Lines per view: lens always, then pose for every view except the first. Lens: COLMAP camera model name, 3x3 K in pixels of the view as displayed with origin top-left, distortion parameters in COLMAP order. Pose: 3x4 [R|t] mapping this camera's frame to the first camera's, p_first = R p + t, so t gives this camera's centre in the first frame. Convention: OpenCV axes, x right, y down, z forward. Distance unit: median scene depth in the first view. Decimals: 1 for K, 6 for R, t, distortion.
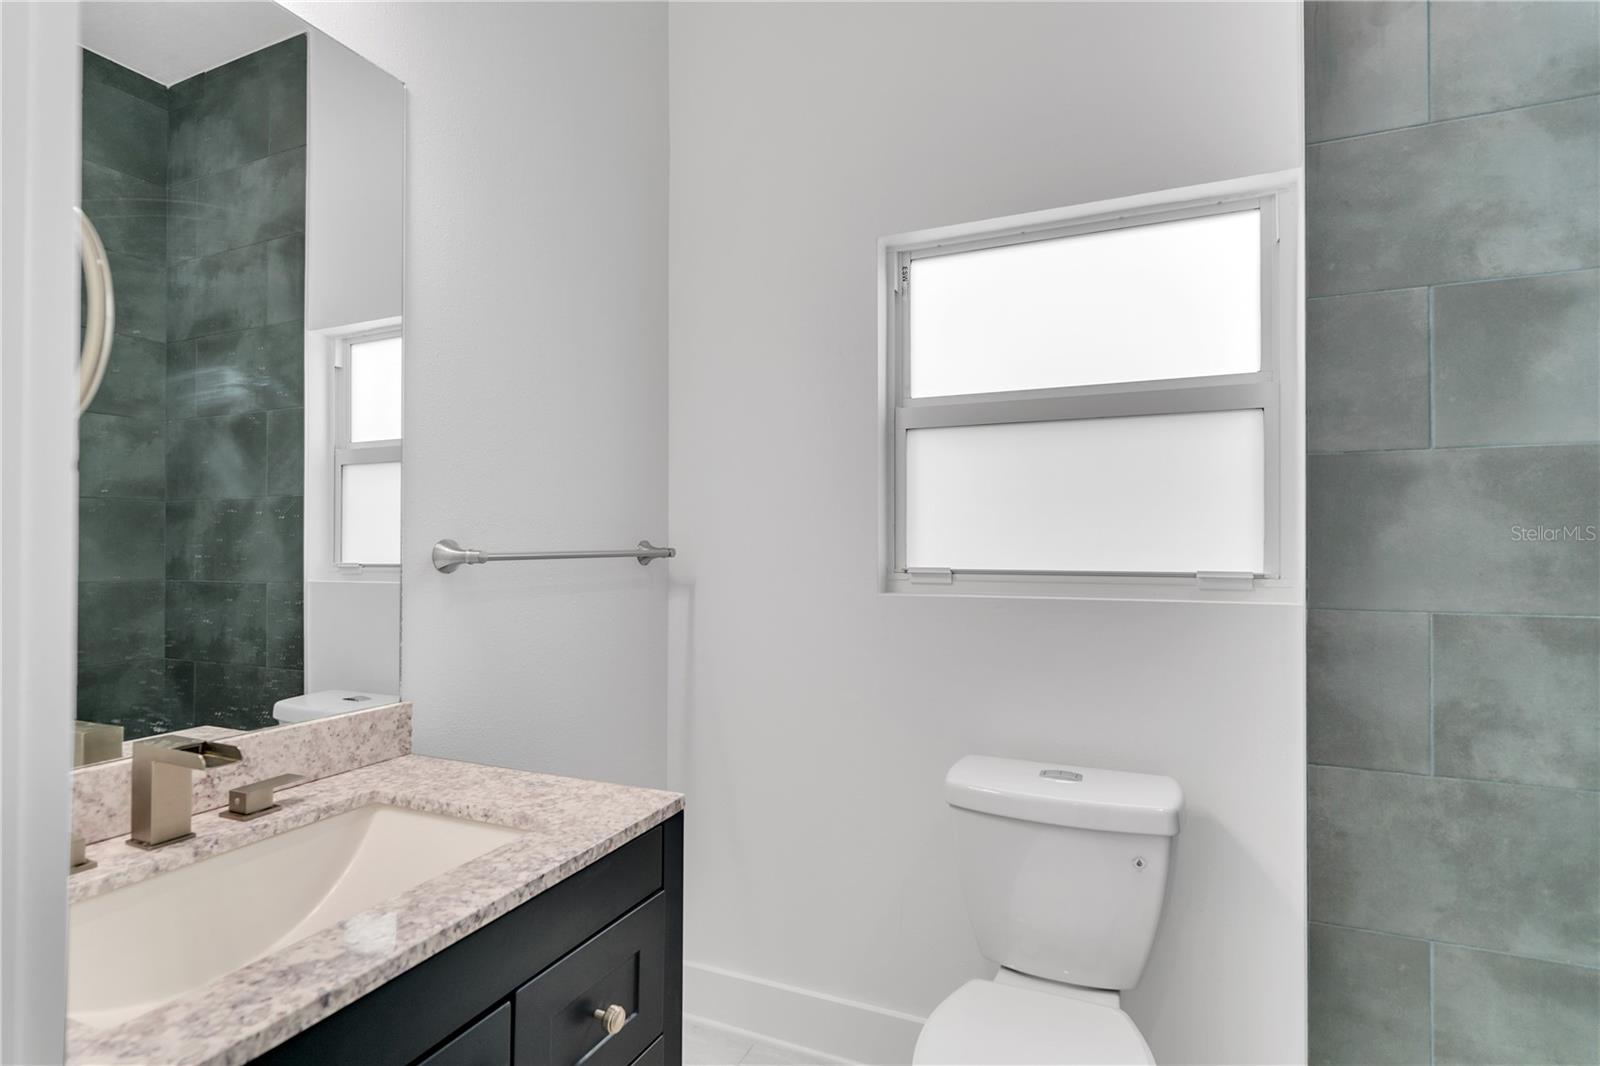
lens RADIAL K [[781.4, 0, 806.9], [0, 781.4, 538.8], [0, 0, 1]] dist [-0.000434, 0.000039]
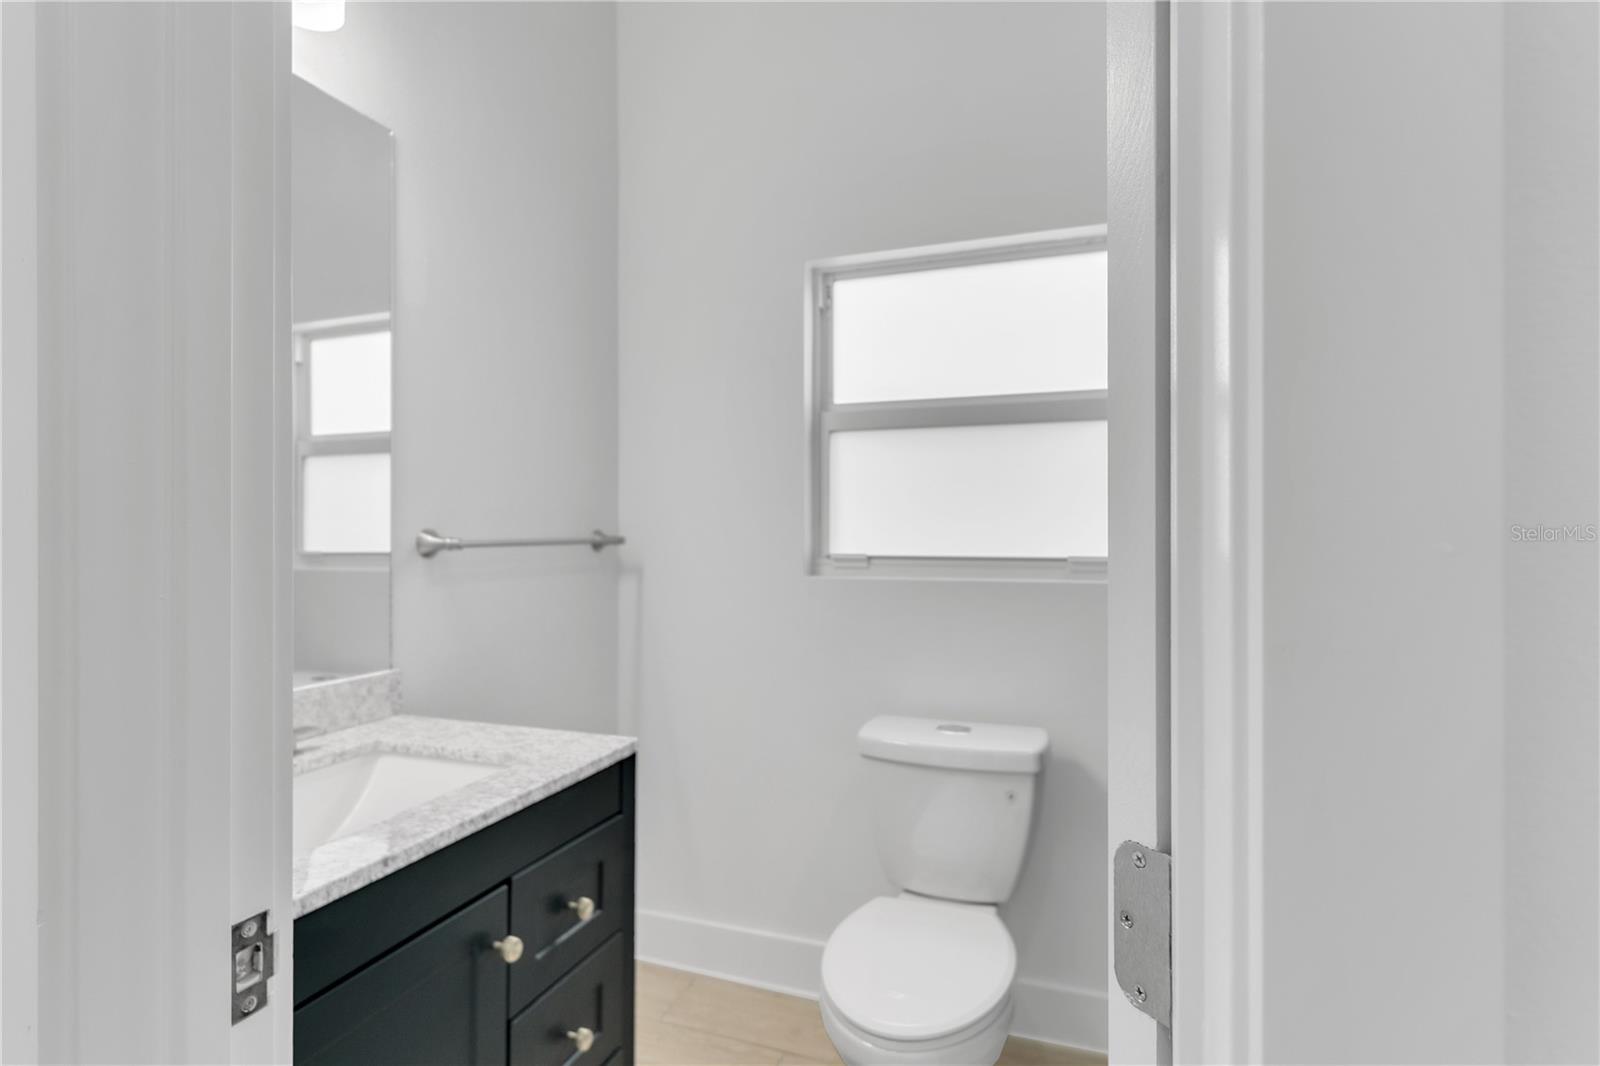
lens RADIAL K [[805.1, 0, 757.1], [0, 805.1, 562.9], [0, 0, 1]] dist [0.034001, 0.000019]
pose [[0.999996, -0.000997, 0.002532, 0.026032], [0.000874, 0.998845, 0.048049, -0.008811], [-0.002577, -0.048046, 0.998842, -0.240506]]
